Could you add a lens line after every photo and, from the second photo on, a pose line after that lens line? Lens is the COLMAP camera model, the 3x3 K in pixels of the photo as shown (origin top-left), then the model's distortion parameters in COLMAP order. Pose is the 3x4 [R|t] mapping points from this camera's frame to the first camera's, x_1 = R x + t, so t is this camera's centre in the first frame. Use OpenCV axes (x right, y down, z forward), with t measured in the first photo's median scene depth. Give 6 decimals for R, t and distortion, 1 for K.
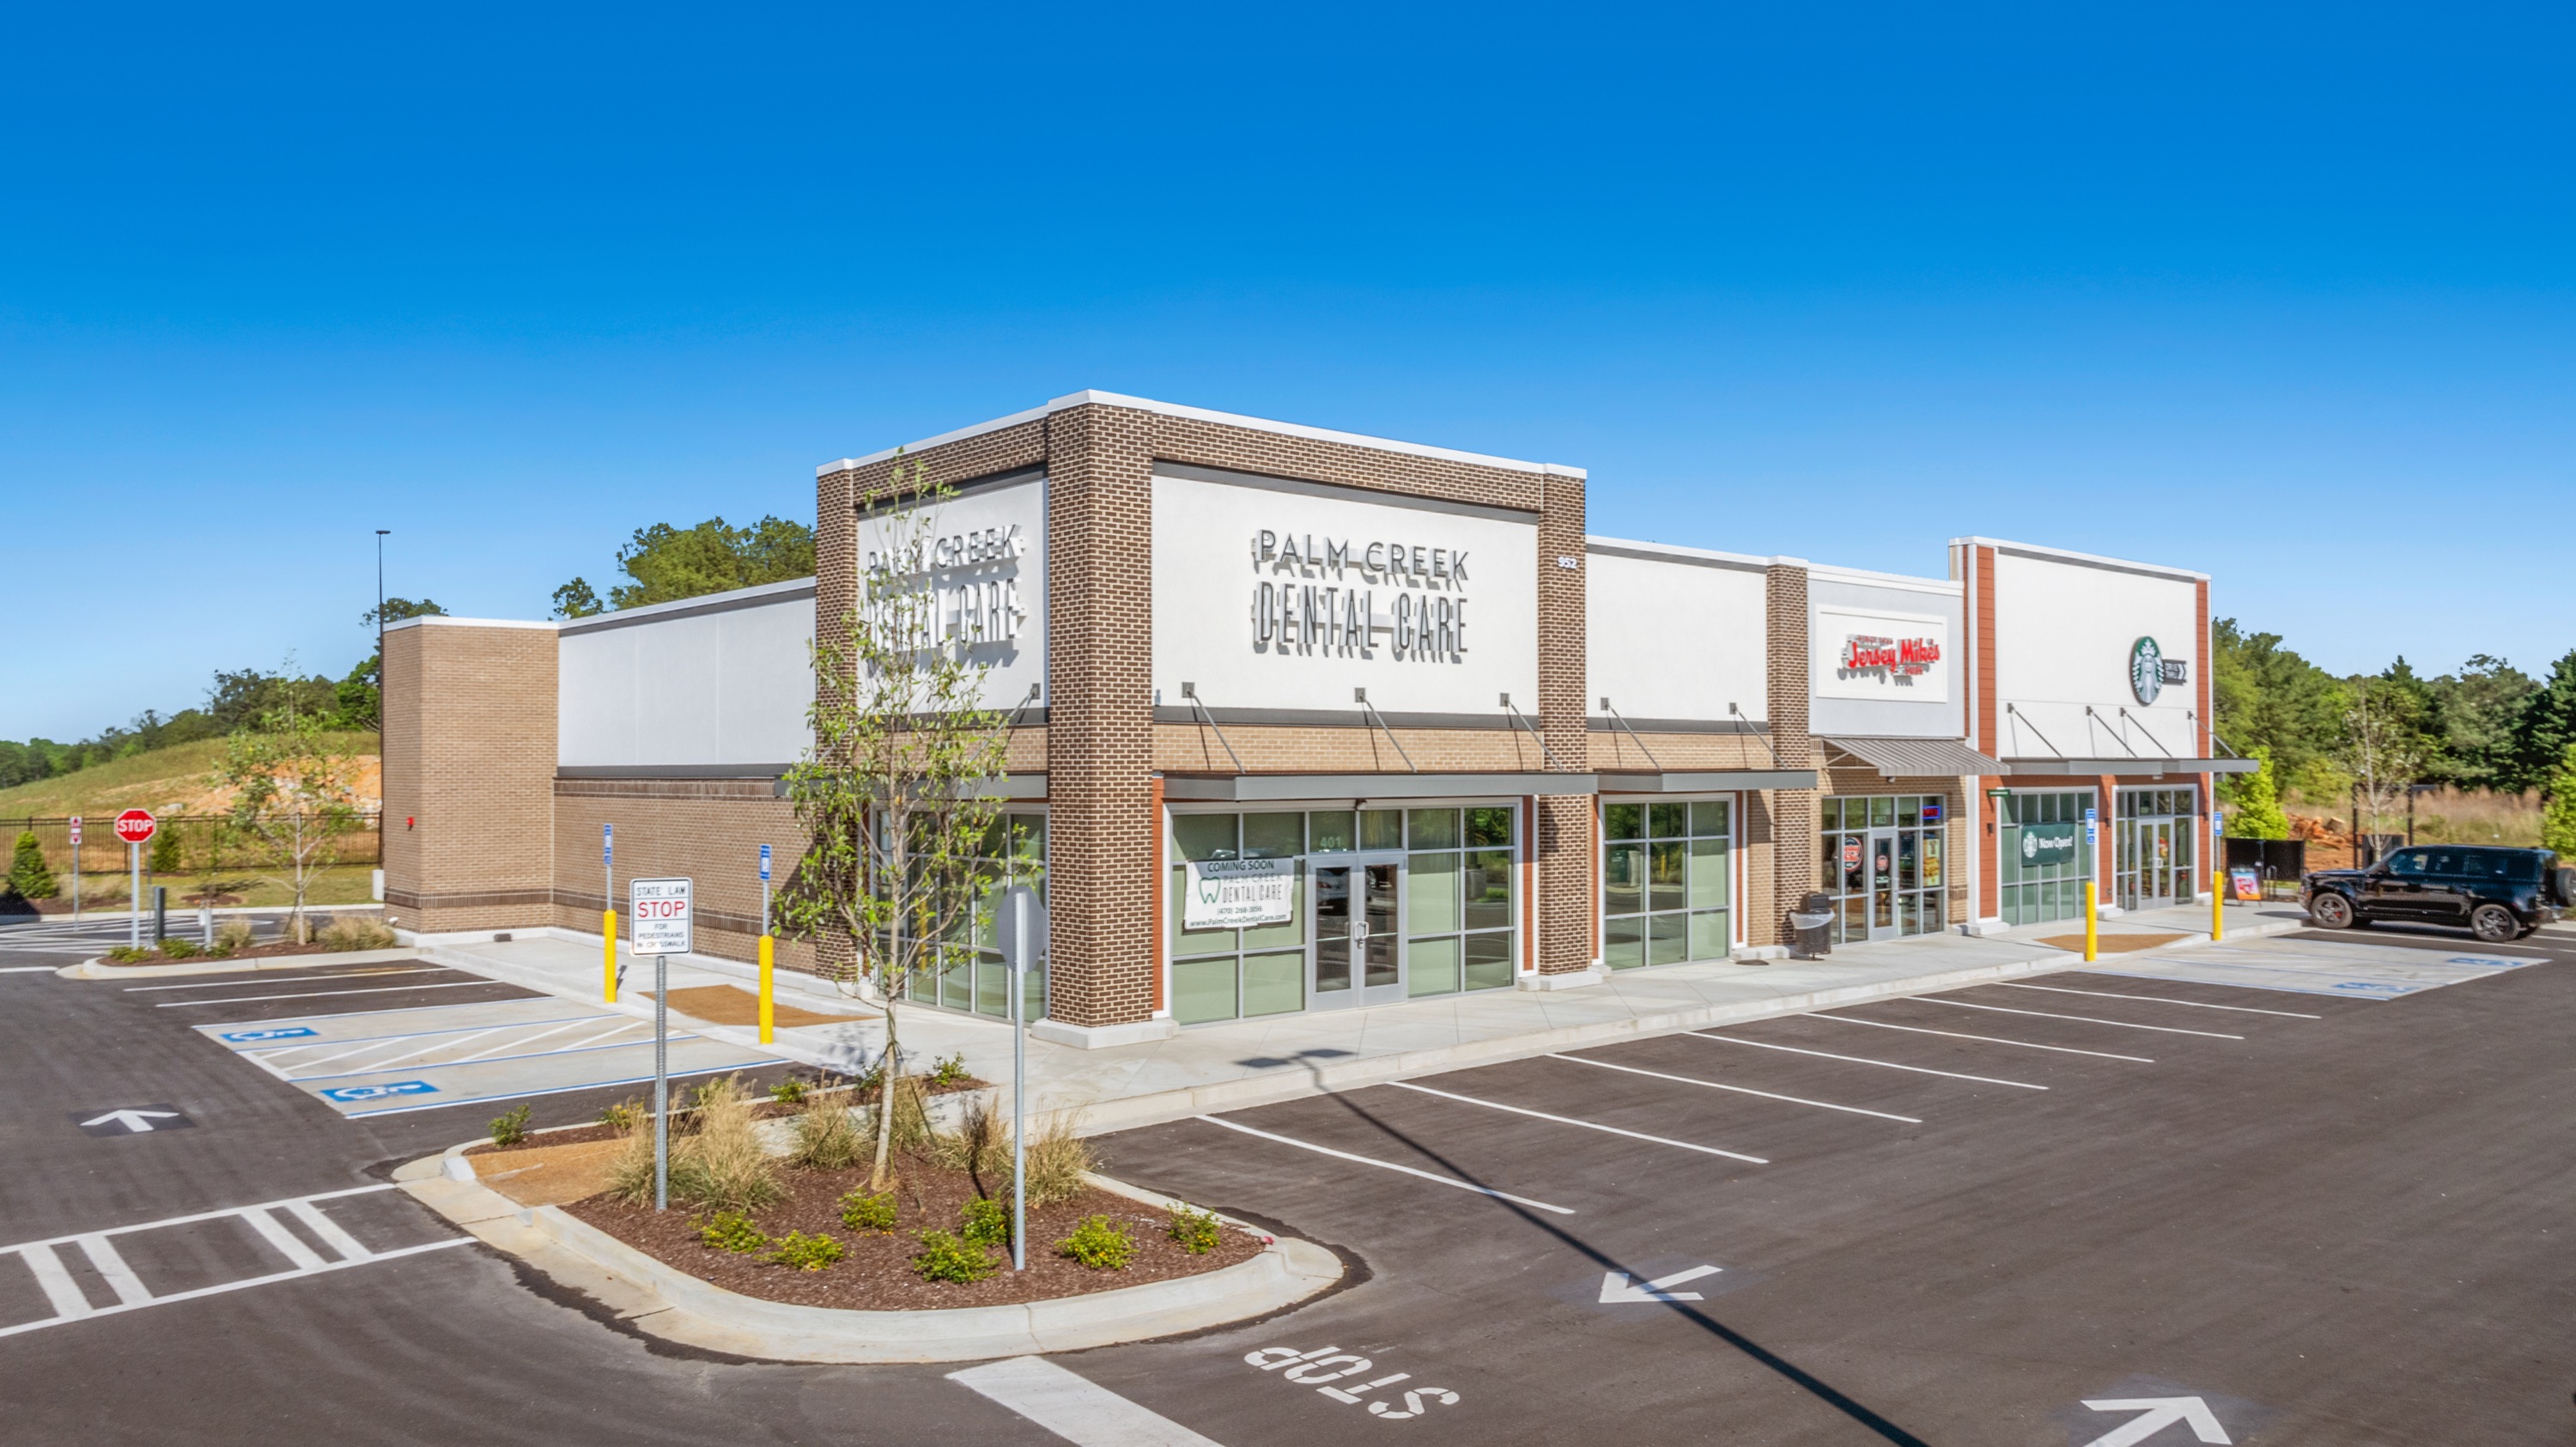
lens RADIAL K [[1816.5, 0, 1297.6], [0, 1816.5, 755.4], [0, 0, 1]] dist [-0.014684, -0.003121]
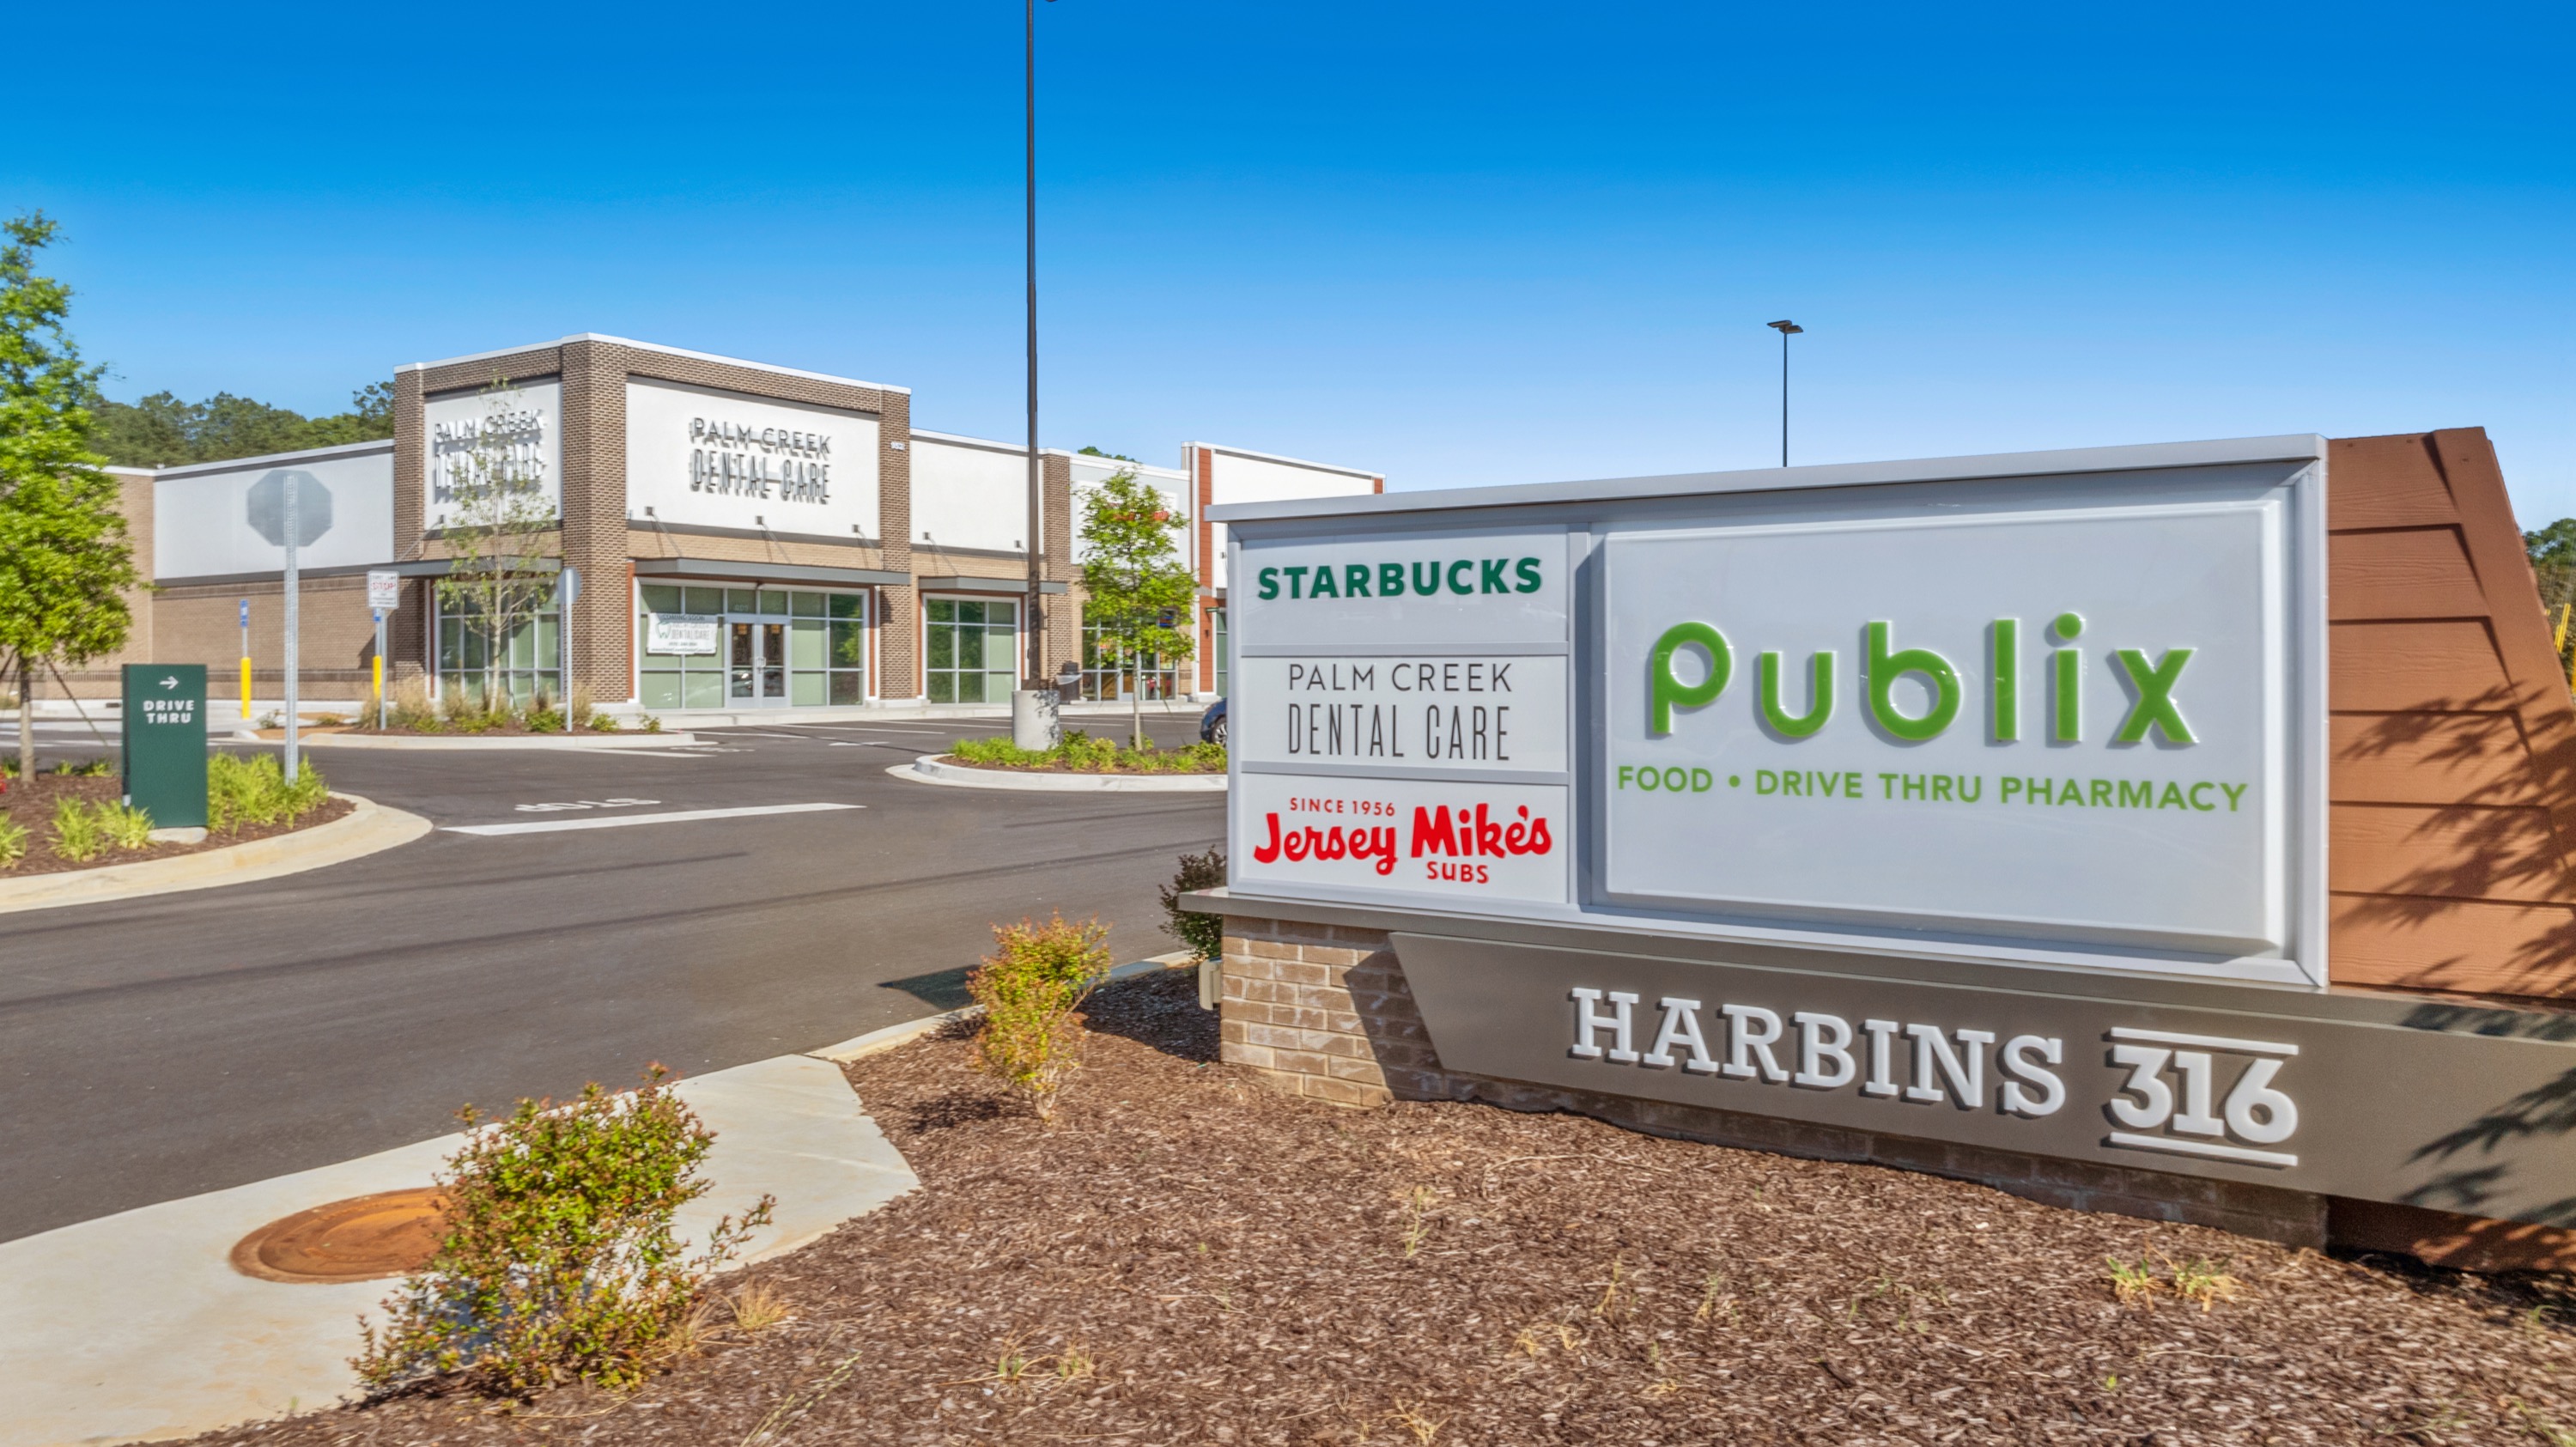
lens RADIAL K [[1850.2, 0, 1286.3], [0, 1850.2, 693.1], [0, 0, 1]] dist [-0.015519, -0.001024]
pose [[0.965800, -0.000605, 0.259288, 0.056486], [-0.003175, 0.999895, 0.014159, 0.091112], [-0.259270, -0.014497, 0.965696, -0.693516]]
